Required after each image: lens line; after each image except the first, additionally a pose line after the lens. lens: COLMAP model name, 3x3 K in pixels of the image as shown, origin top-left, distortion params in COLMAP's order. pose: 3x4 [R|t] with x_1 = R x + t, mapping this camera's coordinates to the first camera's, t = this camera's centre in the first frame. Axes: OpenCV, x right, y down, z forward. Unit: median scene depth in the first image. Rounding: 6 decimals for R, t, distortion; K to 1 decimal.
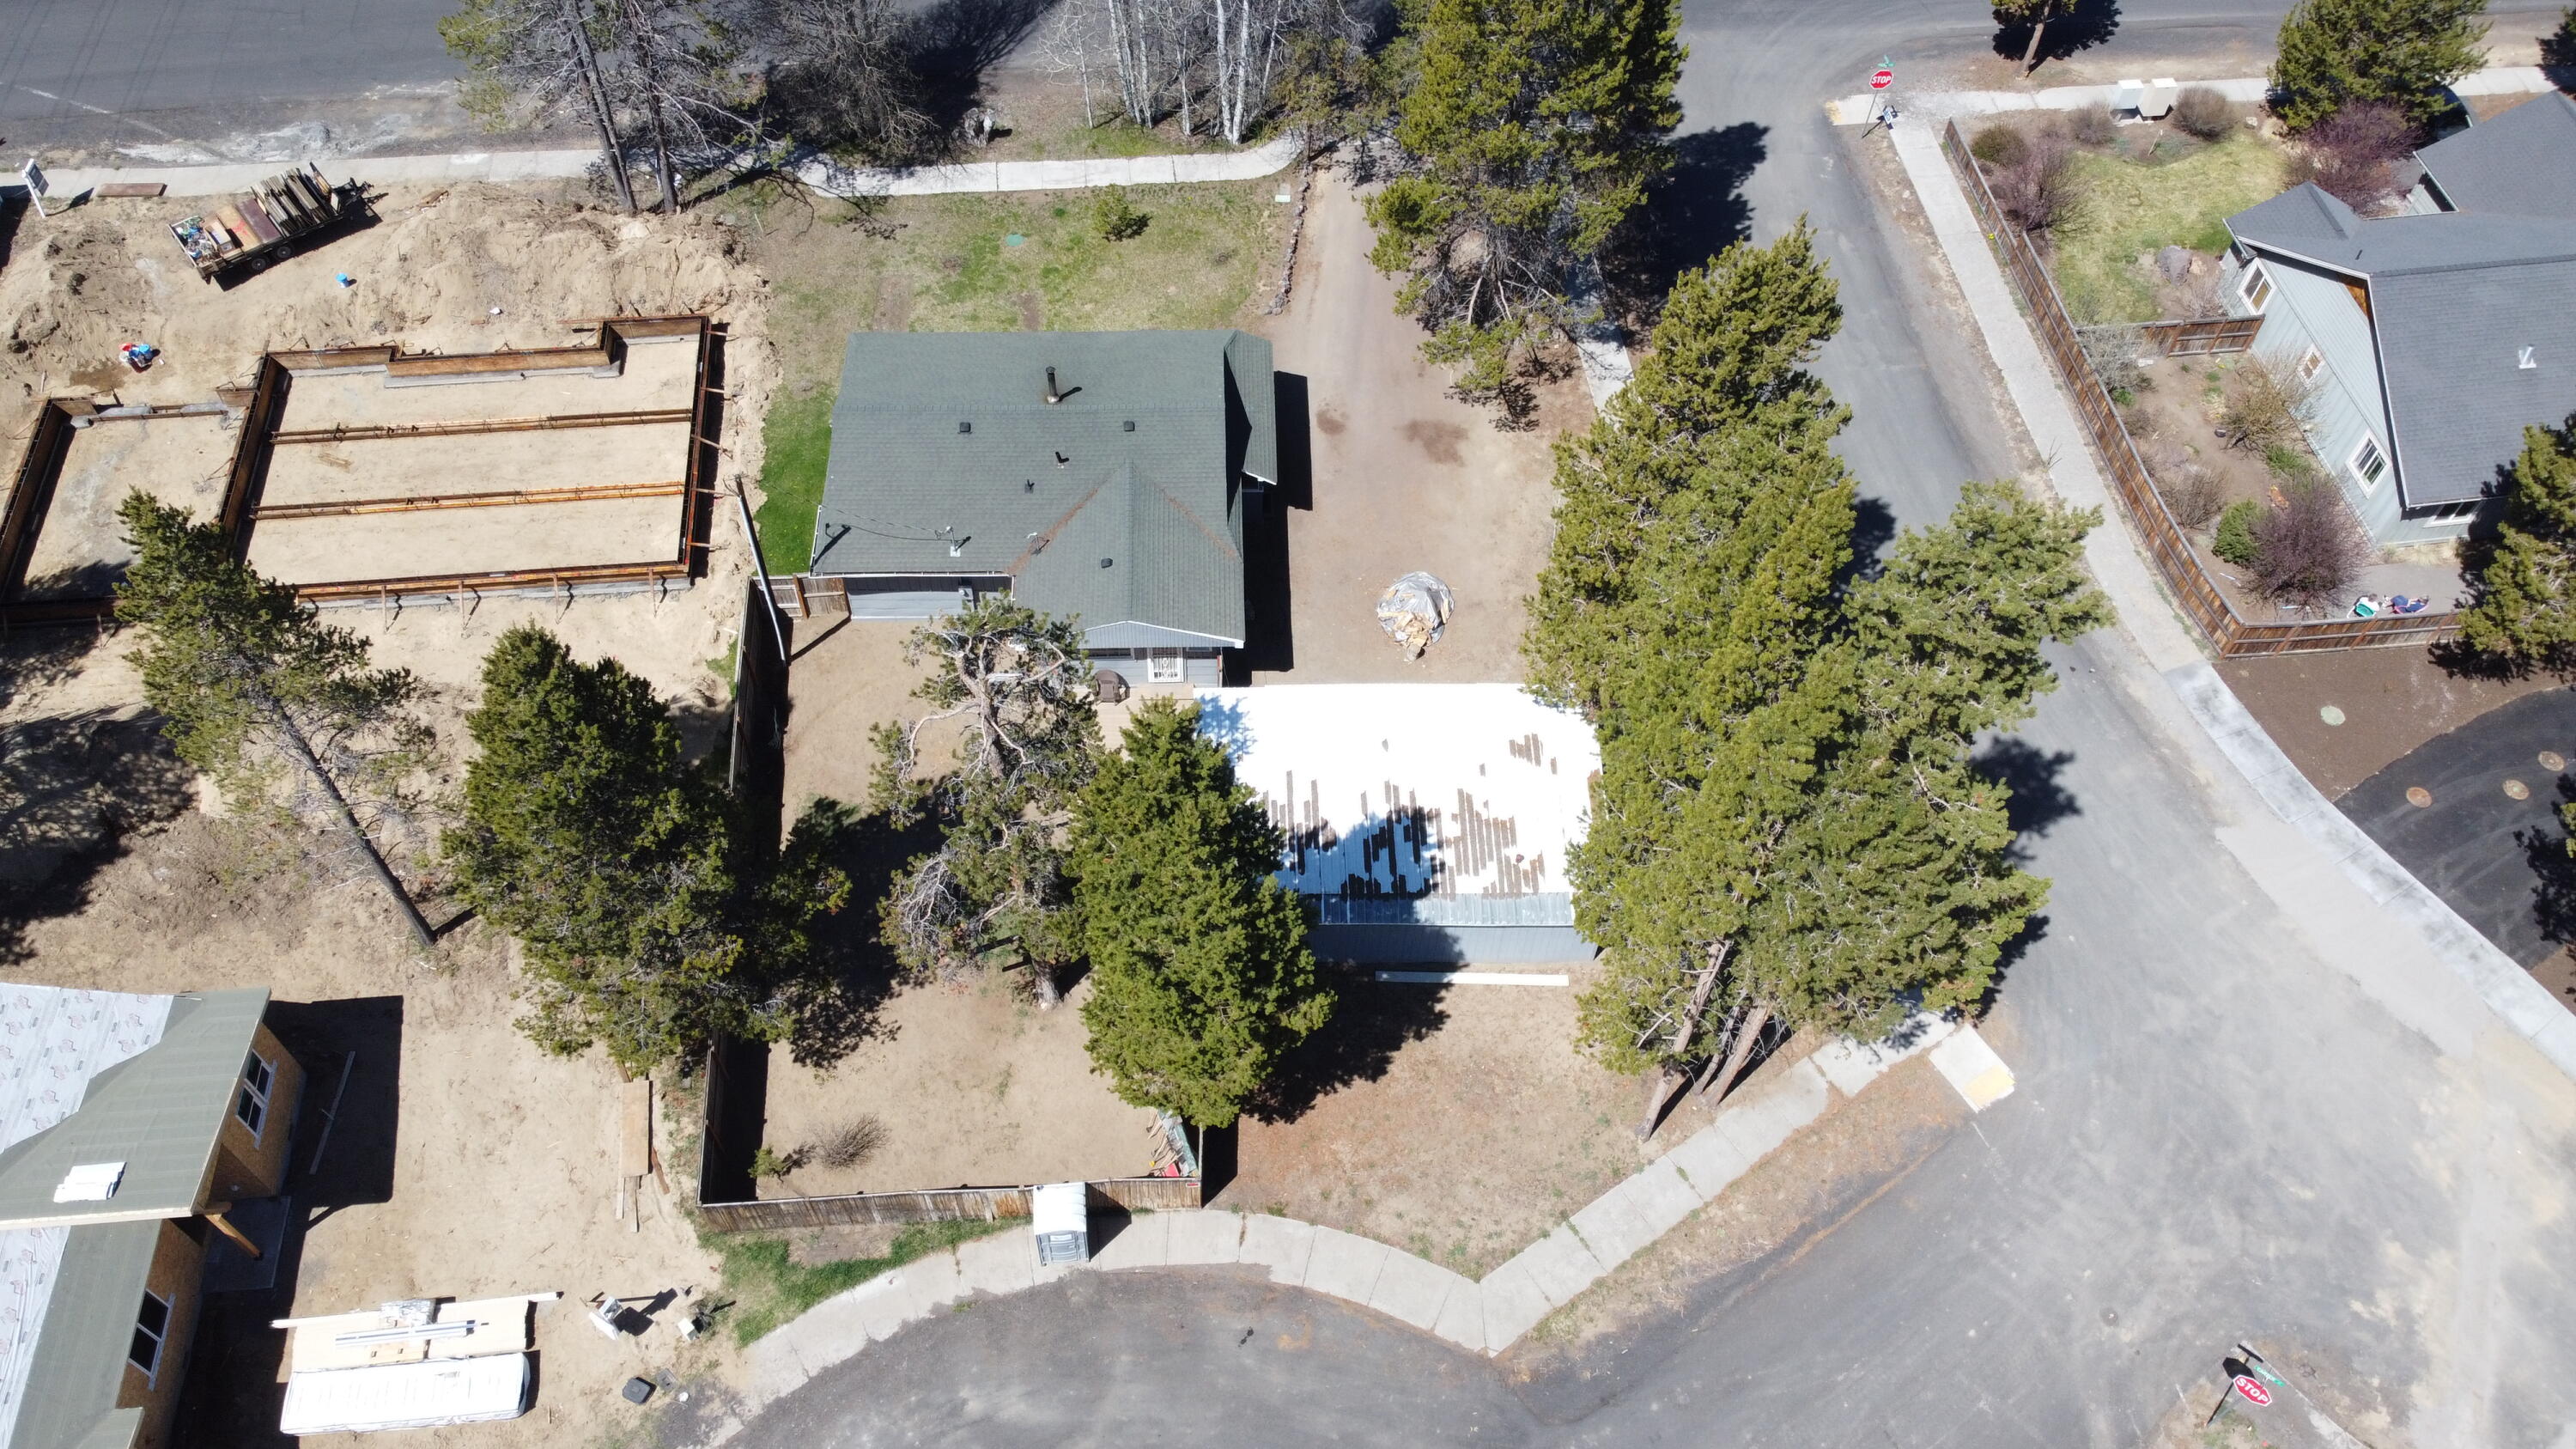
lens RADIAL K [[1959.8, 0, 1284.1], [0, 1959.8, 720.8], [0, 0, 1]] dist [-0.000253, 0.002049]
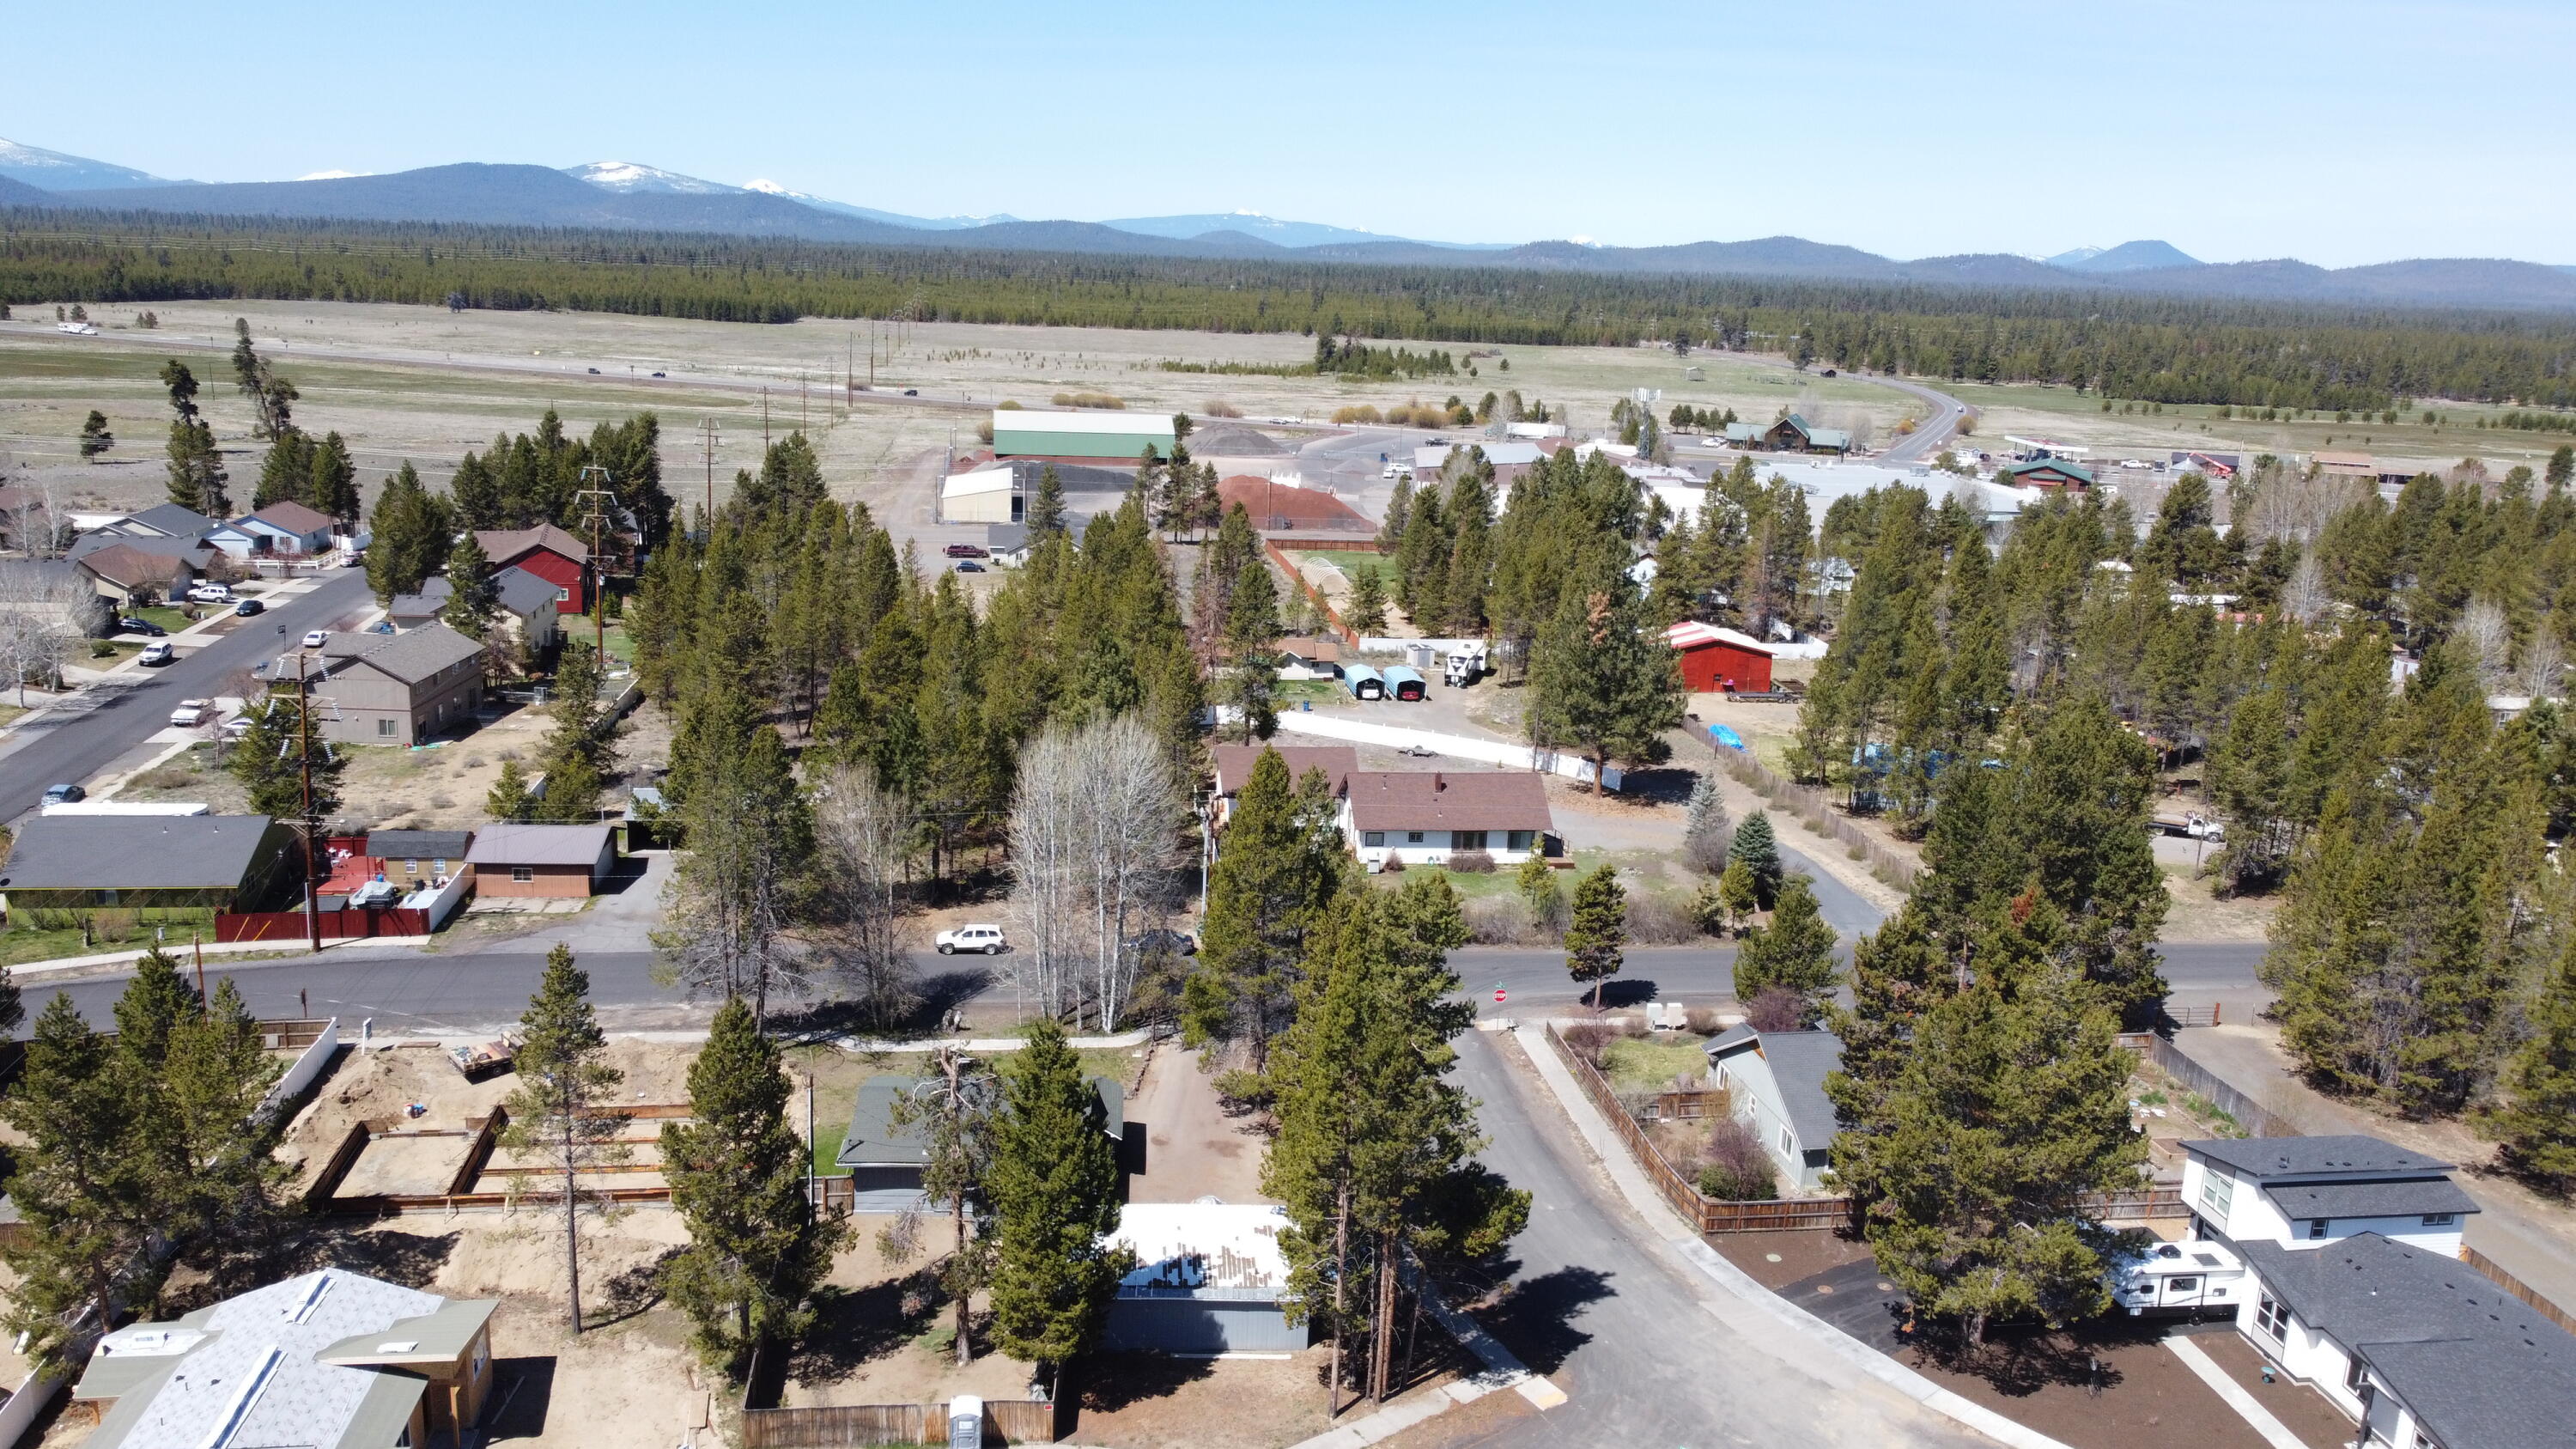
lens RADIAL K [[1959.8, 0, 1284.1], [0, 1959.8, 720.8], [0, 0, 1]] dist [-0.000253, 0.002049]
pose [[0.999129, 0.005554, 0.041351, 0.066972], [0.022760, 0.758095, -0.651746, 0.742700], [-0.034968, 0.652120, 0.757309, -0.521925]]
